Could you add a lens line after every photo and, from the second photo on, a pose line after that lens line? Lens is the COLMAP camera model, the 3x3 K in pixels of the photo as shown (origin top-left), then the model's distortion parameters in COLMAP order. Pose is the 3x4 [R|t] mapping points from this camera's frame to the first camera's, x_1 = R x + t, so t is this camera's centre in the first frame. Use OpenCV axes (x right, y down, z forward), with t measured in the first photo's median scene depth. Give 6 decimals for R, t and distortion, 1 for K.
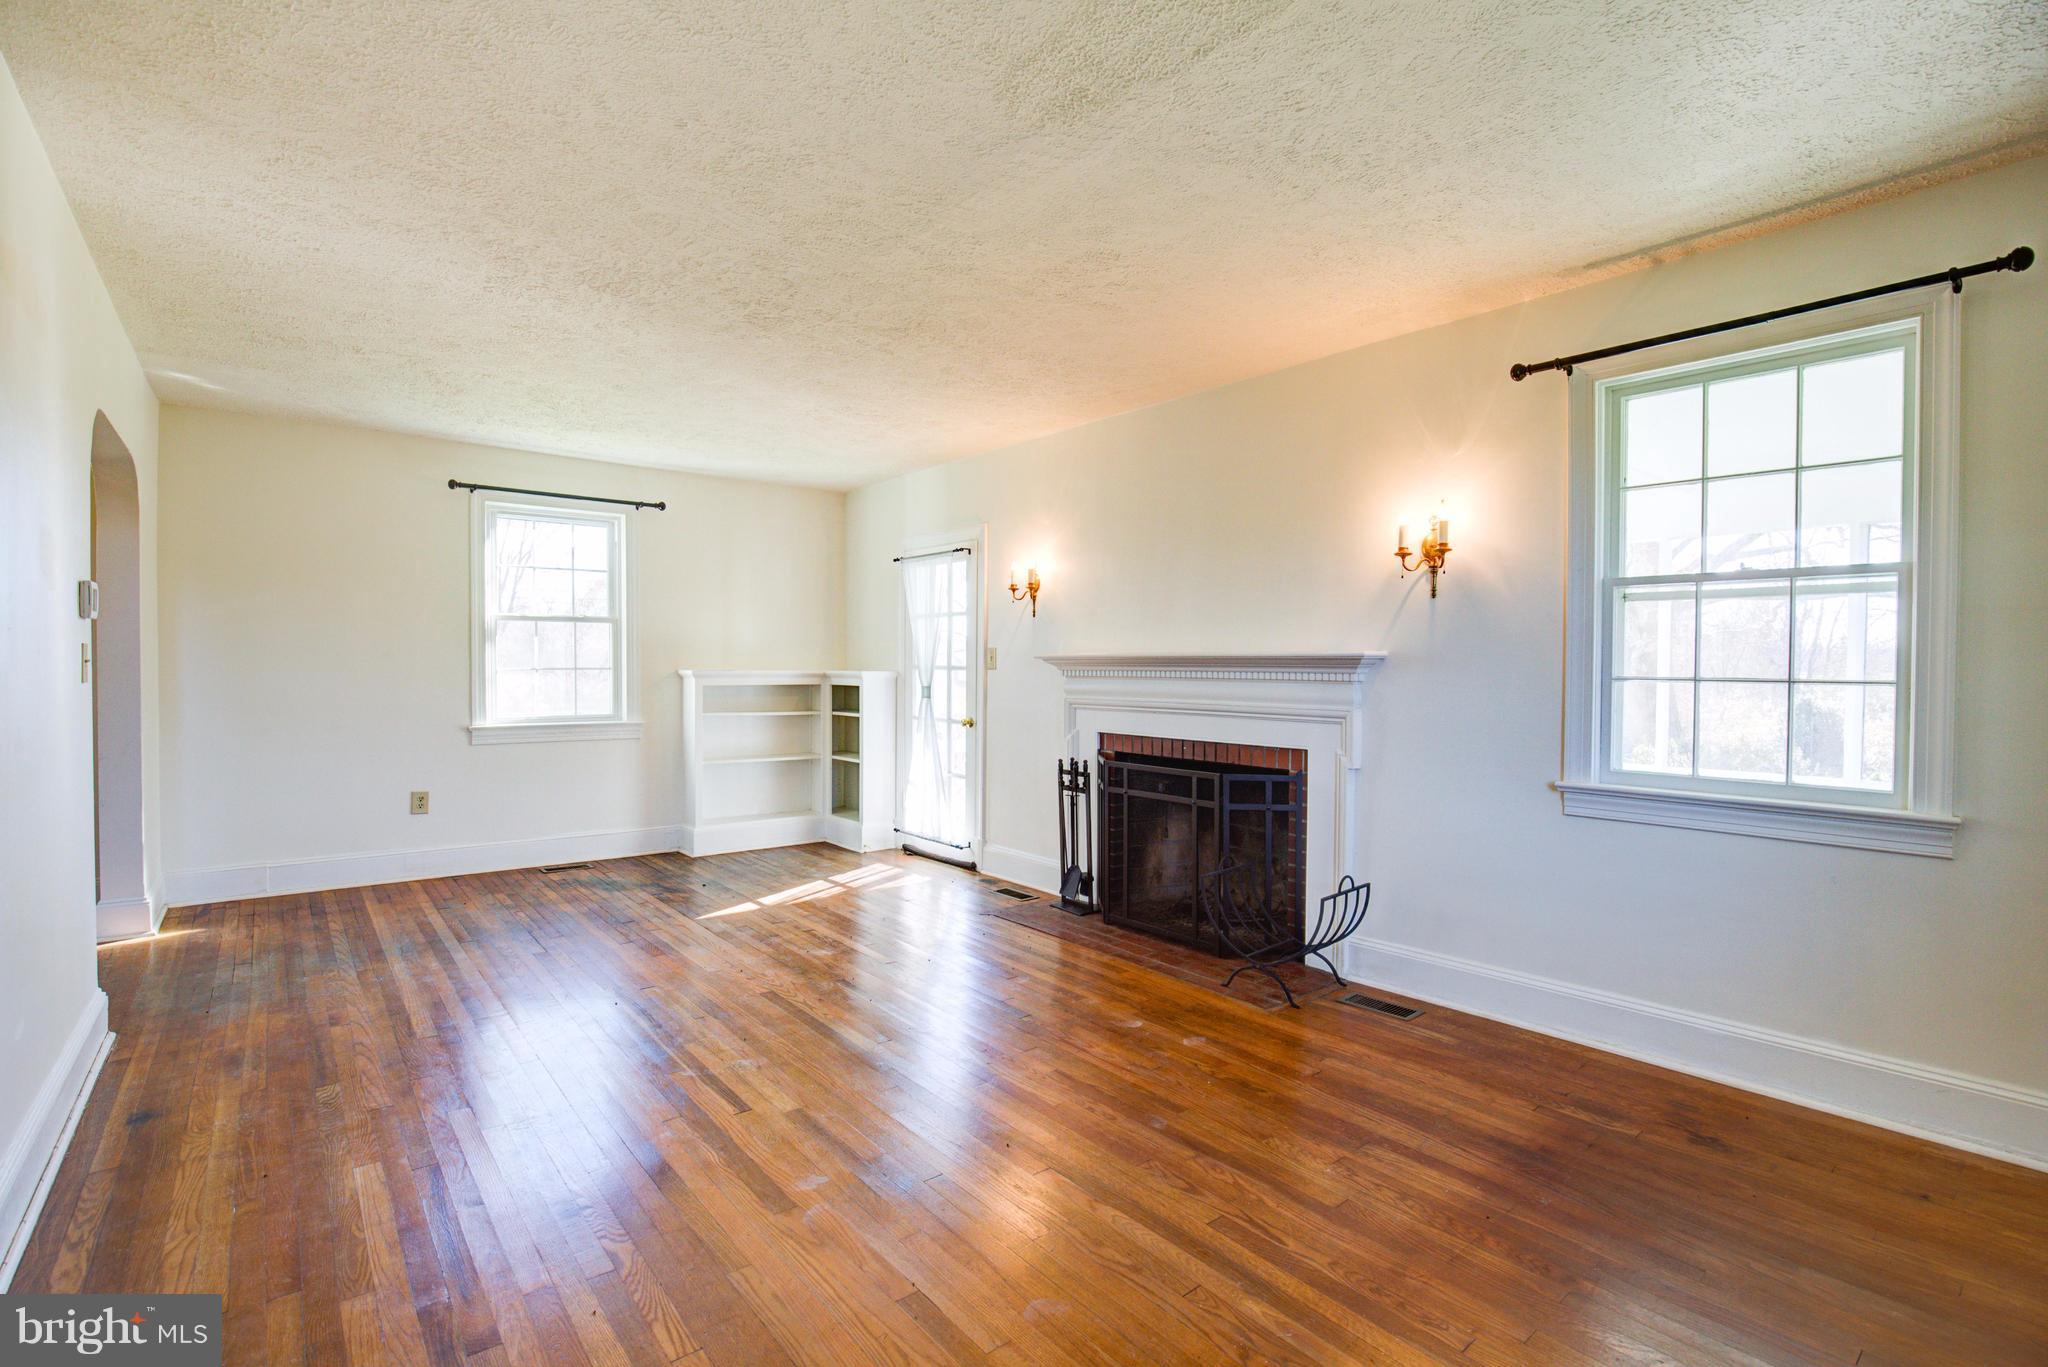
lens RADIAL K [[943.6, 0, 1043.8], [0, 943.6, 661.5], [0, 0, 1]] dist [-0.027767, 0.002305]
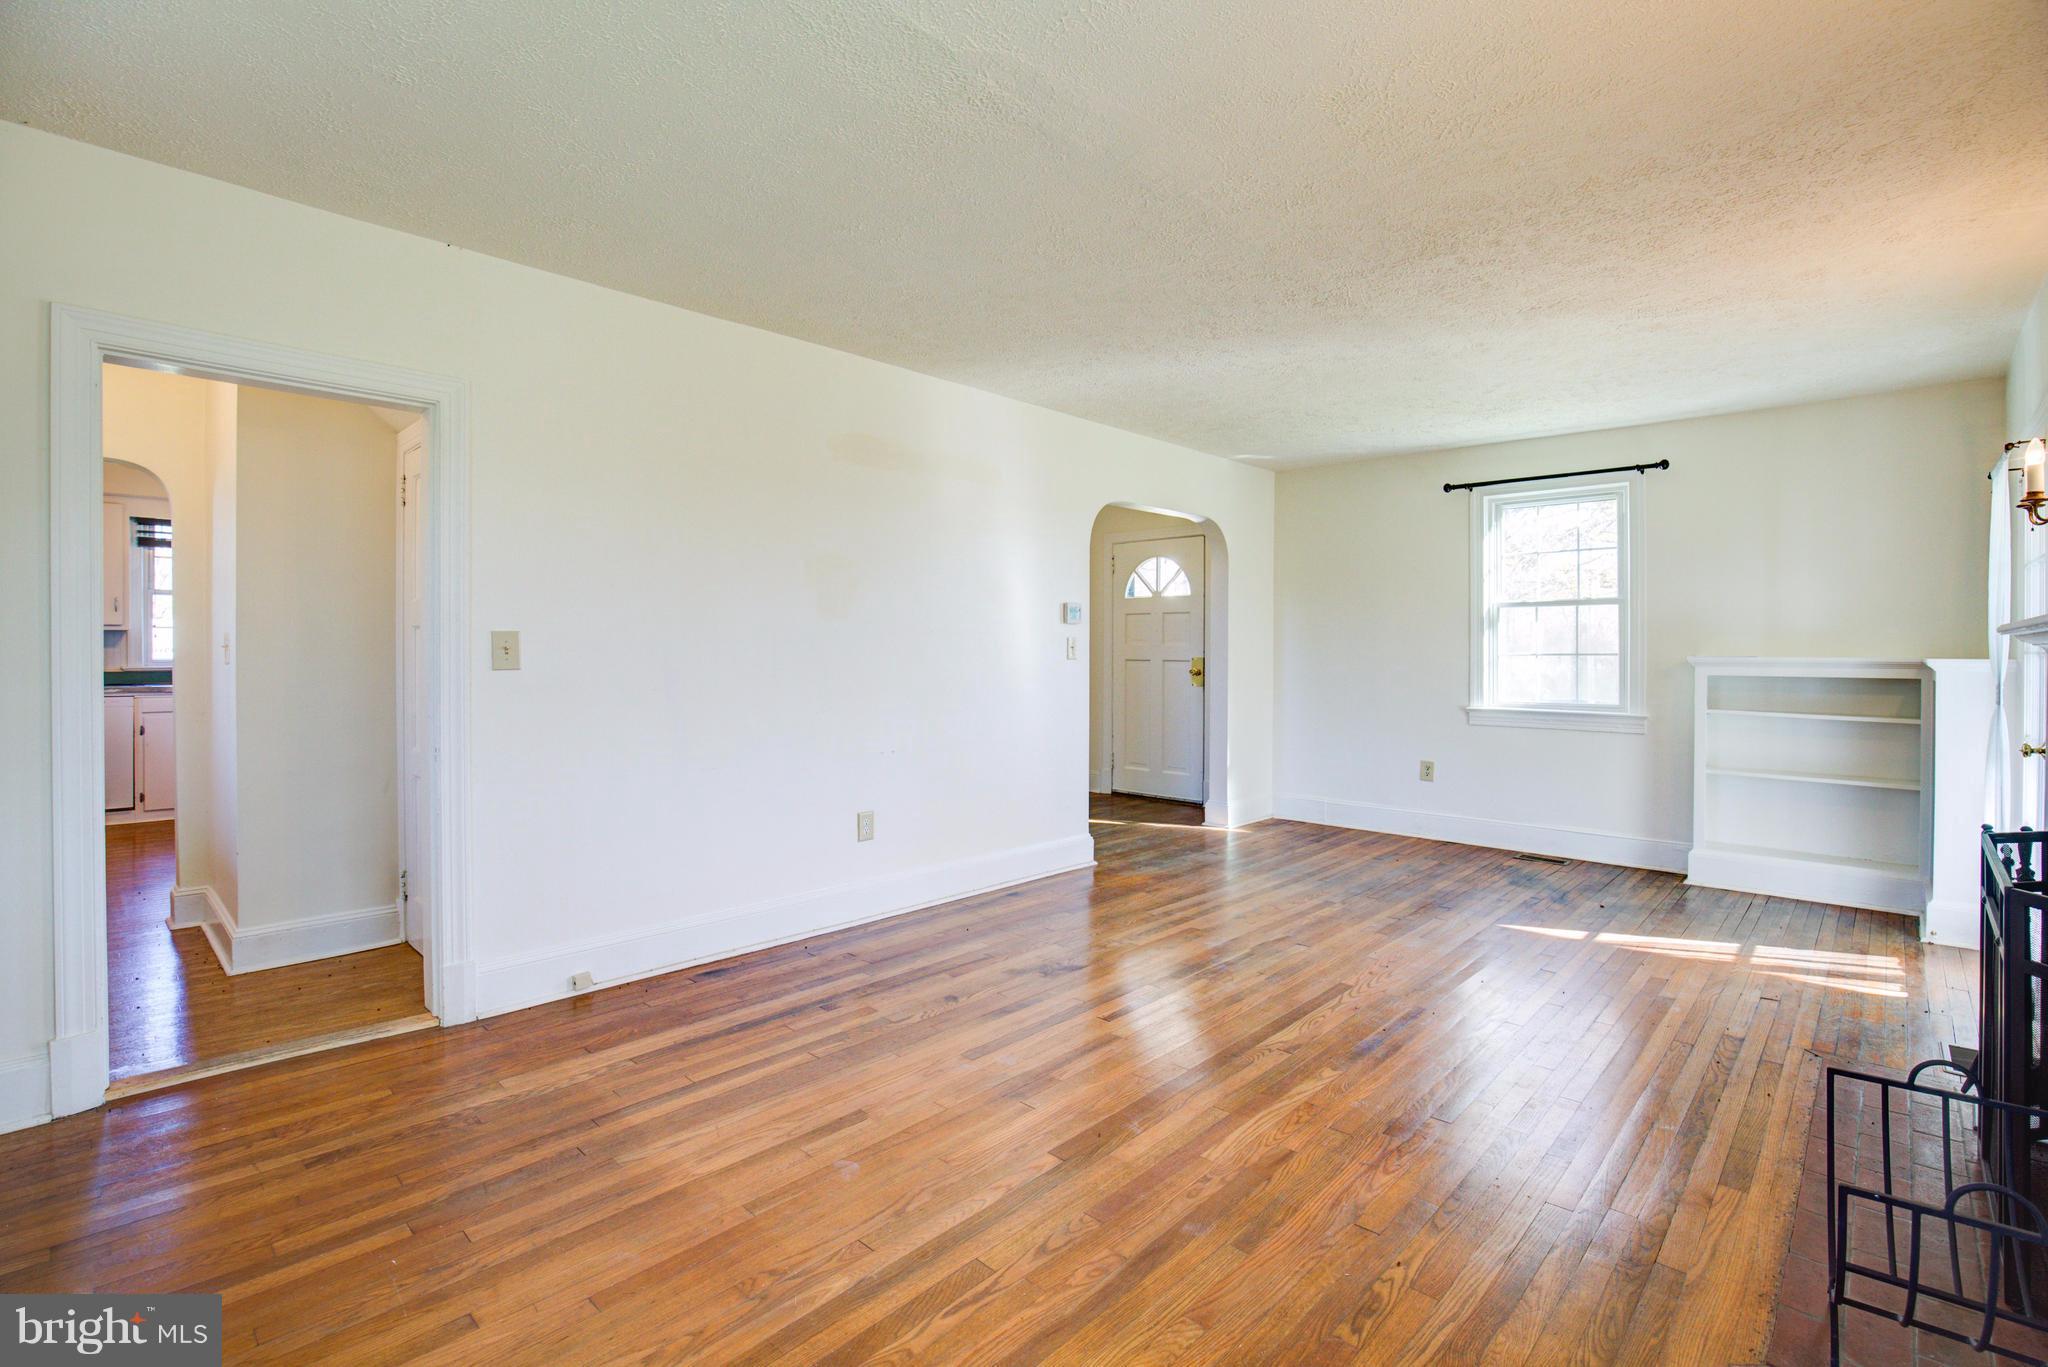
lens RADIAL K [[943.6, 0, 1015.8], [0, 943.6, 665.4], [0, 0, 1]] dist [-0.027767, 0.002305]
pose [[0.119985, 0.014242, -0.992674, 0.411618], [0.004721, 0.999878, 0.014916, 0.001807], [0.992764, -0.006476, 0.119903, 0.354564]]
